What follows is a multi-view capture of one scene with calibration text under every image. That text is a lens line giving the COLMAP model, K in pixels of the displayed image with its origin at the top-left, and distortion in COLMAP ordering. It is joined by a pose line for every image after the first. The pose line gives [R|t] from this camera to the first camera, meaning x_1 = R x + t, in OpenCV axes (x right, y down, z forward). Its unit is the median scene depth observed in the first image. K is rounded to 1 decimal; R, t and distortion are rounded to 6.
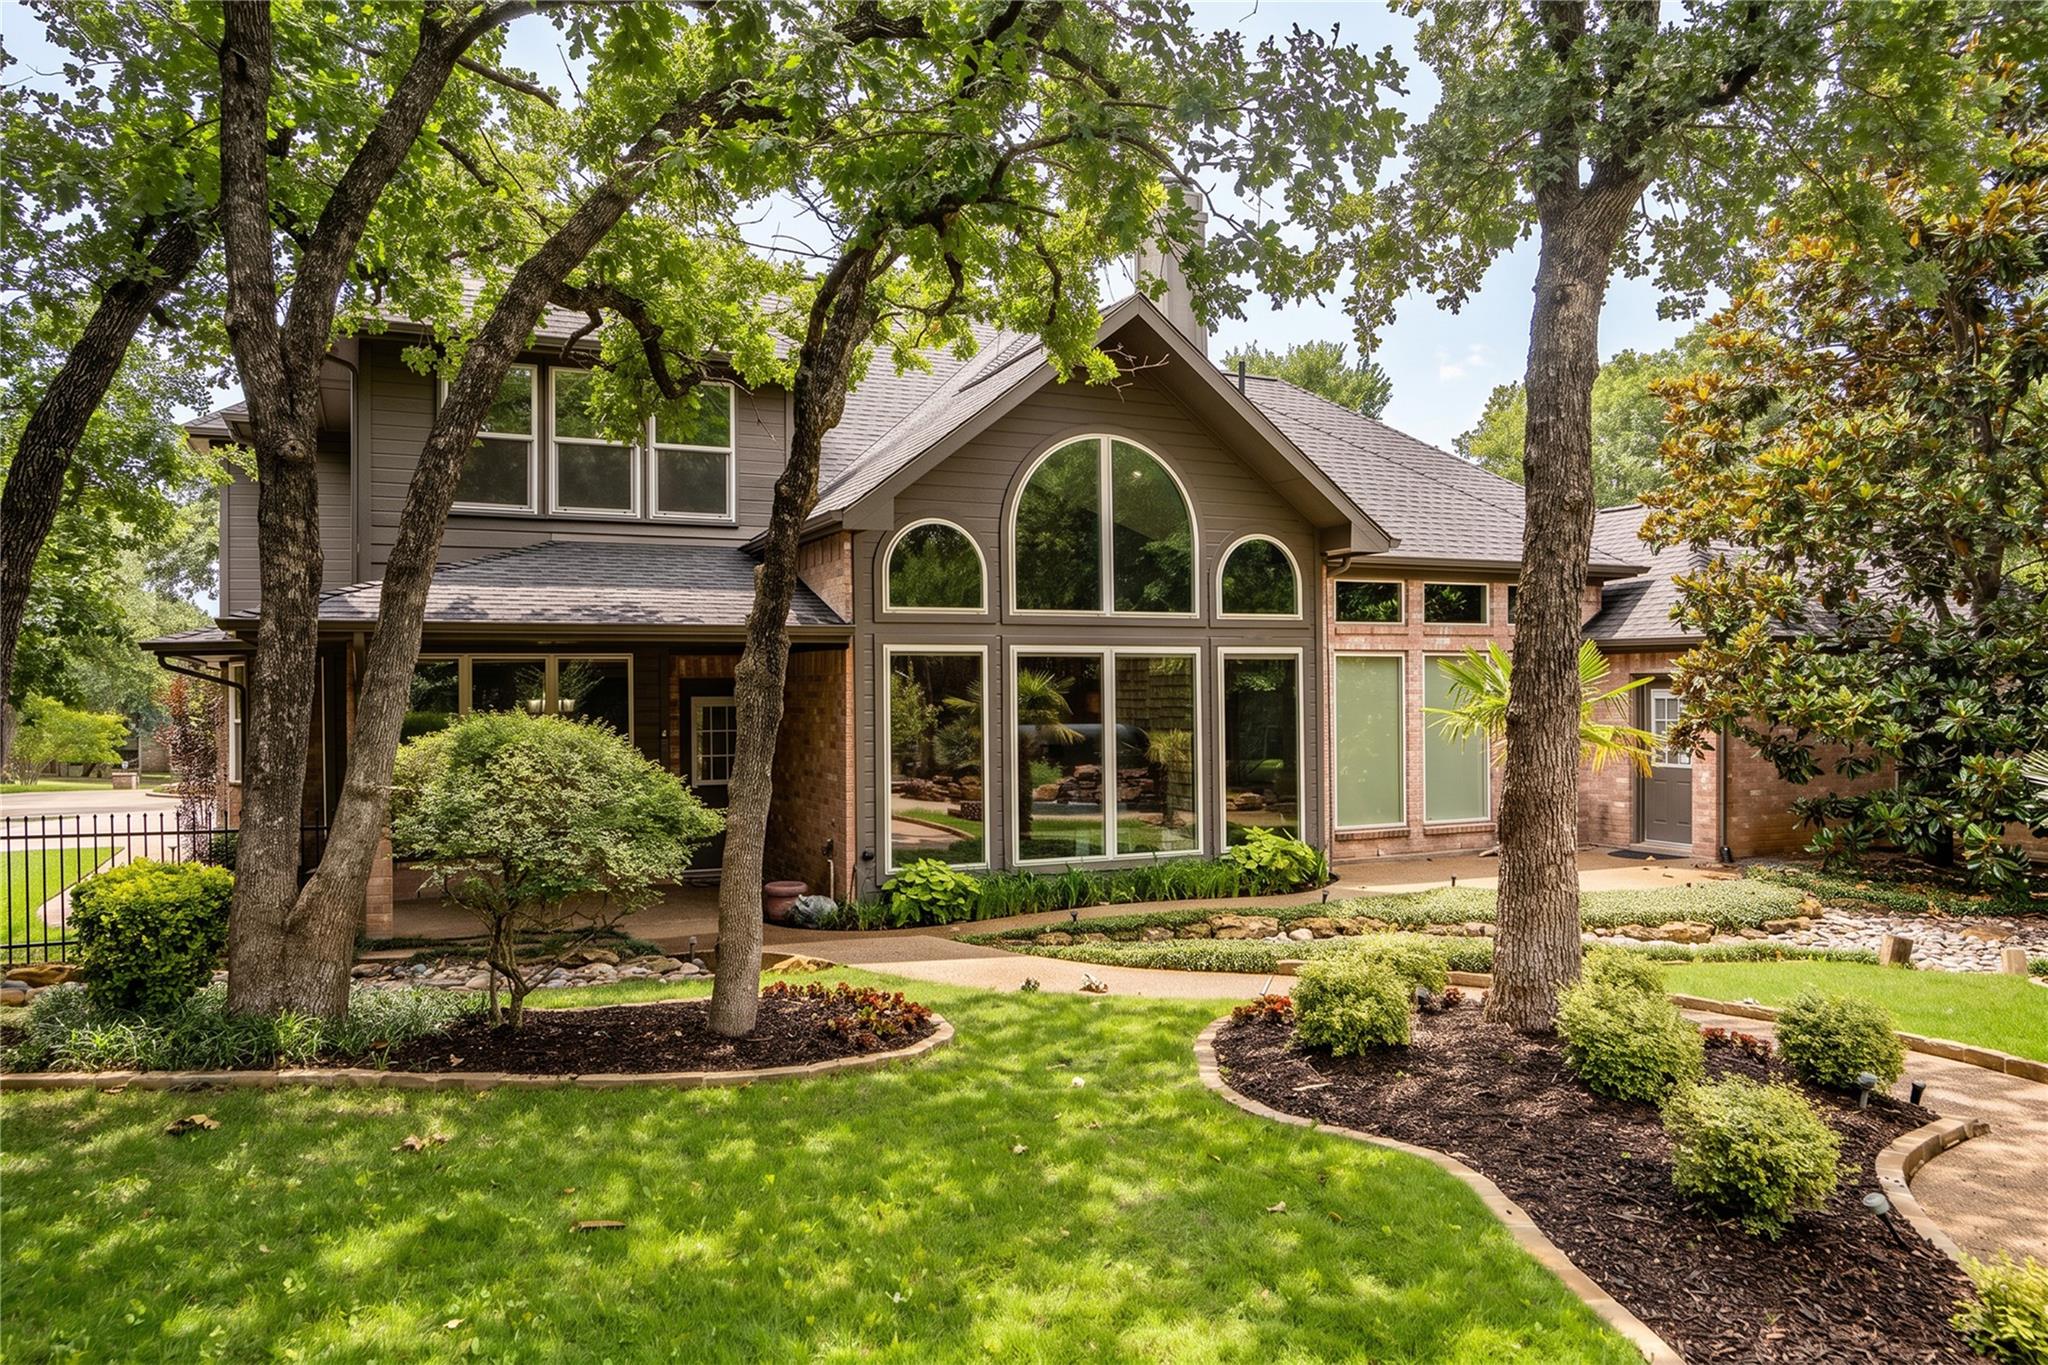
lens RADIAL K [[1402.1, 0, 1025.8], [0, 1402.1, 685.6], [0, 0, 1]] dist [0.010904, 0.000327]
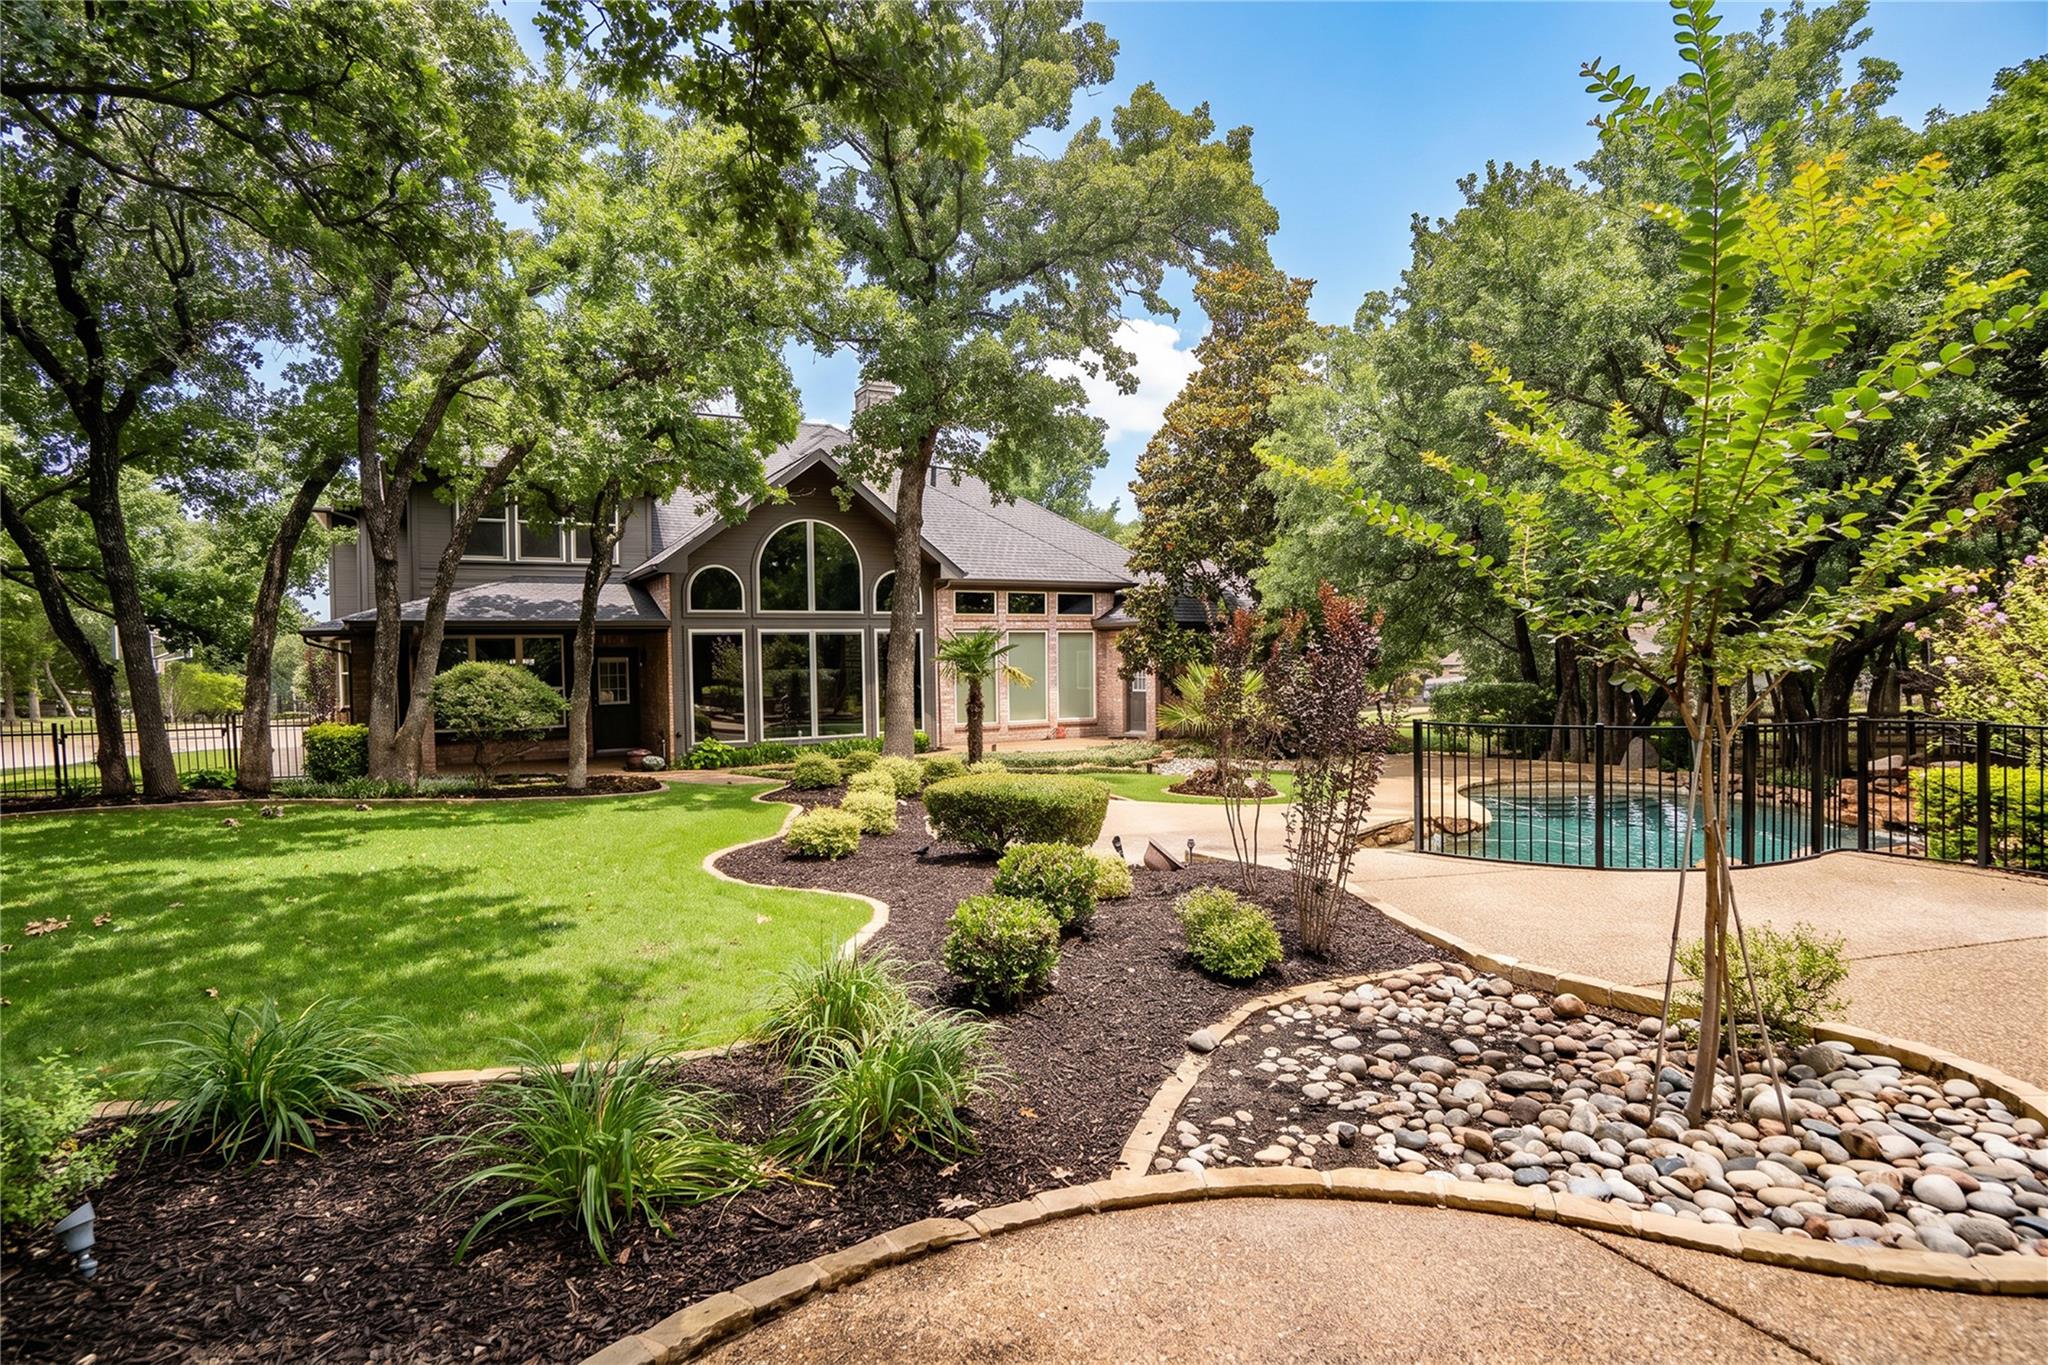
lens RADIAL K [[1079.3, 0, 1021.7], [0, 1079.3, 675.1], [0, 0, 1]] dist [-0.004309, -0.000221]
pose [[0.997358, -0.007670, 0.072231, 0.247516], [0.006075, 0.999733, 0.022286, 0.004498], [-0.072383, -0.021788, 0.997139, -0.534220]]
